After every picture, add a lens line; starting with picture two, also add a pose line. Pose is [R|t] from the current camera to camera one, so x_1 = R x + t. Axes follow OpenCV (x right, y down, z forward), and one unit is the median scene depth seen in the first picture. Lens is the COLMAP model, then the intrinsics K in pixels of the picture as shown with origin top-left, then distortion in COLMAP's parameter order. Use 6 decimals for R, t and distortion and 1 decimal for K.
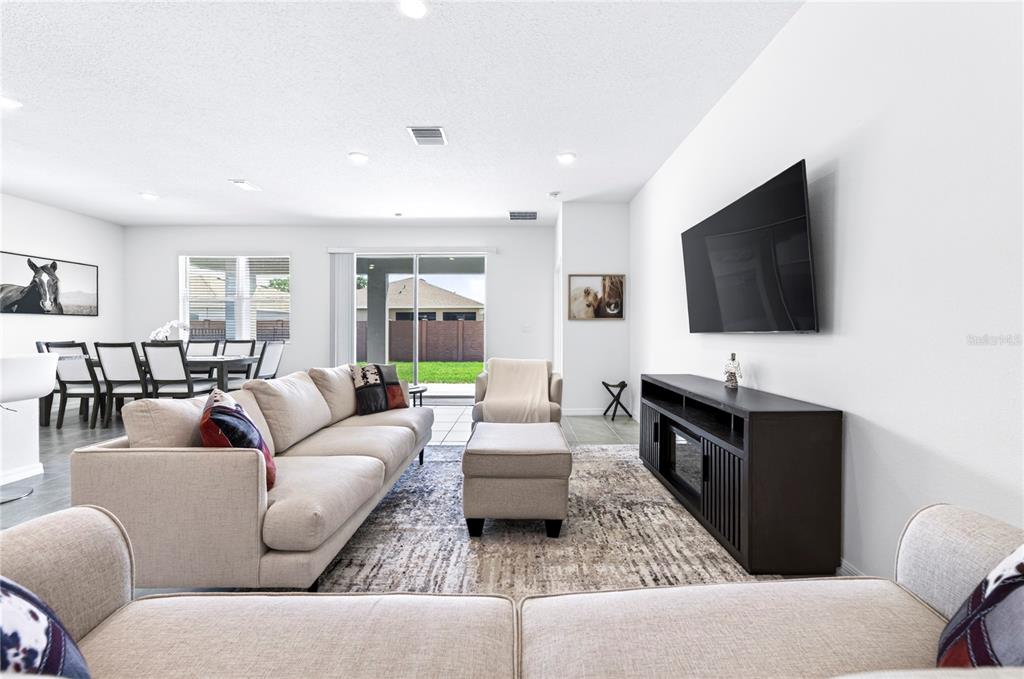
lens RADIAL K [[409.7, 0, 503.6], [0, 409.7, 335.7], [0, 0, 1]] dist [0.009777, 0.000230]
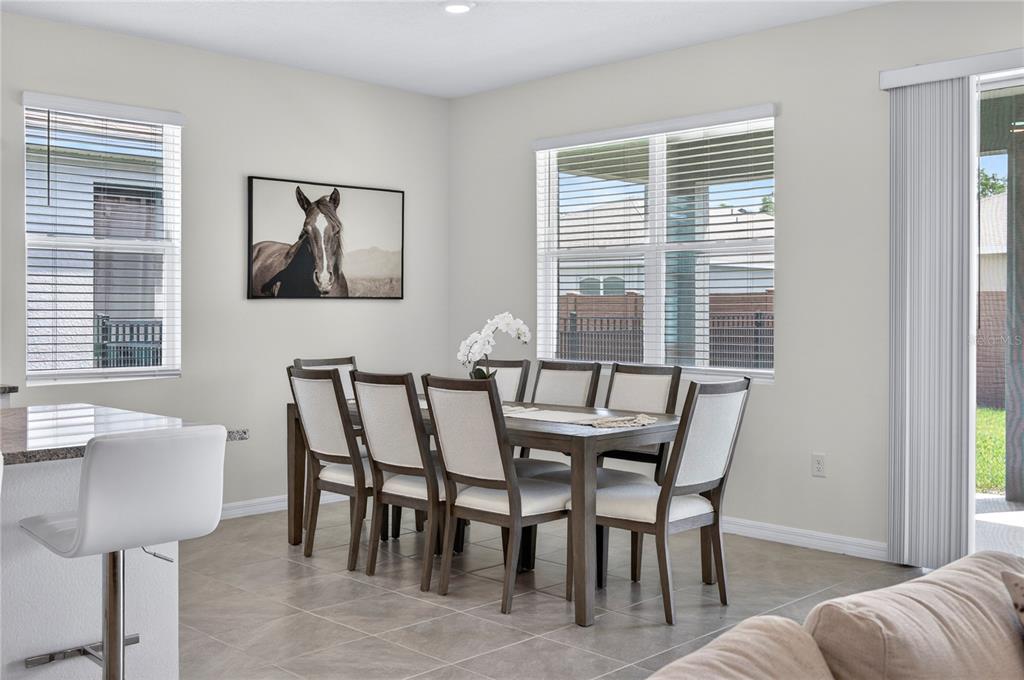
lens RADIAL K [[1060.0, 0, 512.3], [0, 1060.0, 315.7], [0, 0, 1]] dist [0.005657, 0.019415]
pose [[0.727704, 0.005768, -0.685867, -0.090935], [-0.010698, 0.999938, -0.002941, -0.030602], [0.685808, 0.009478, 0.727721, 0.250488]]
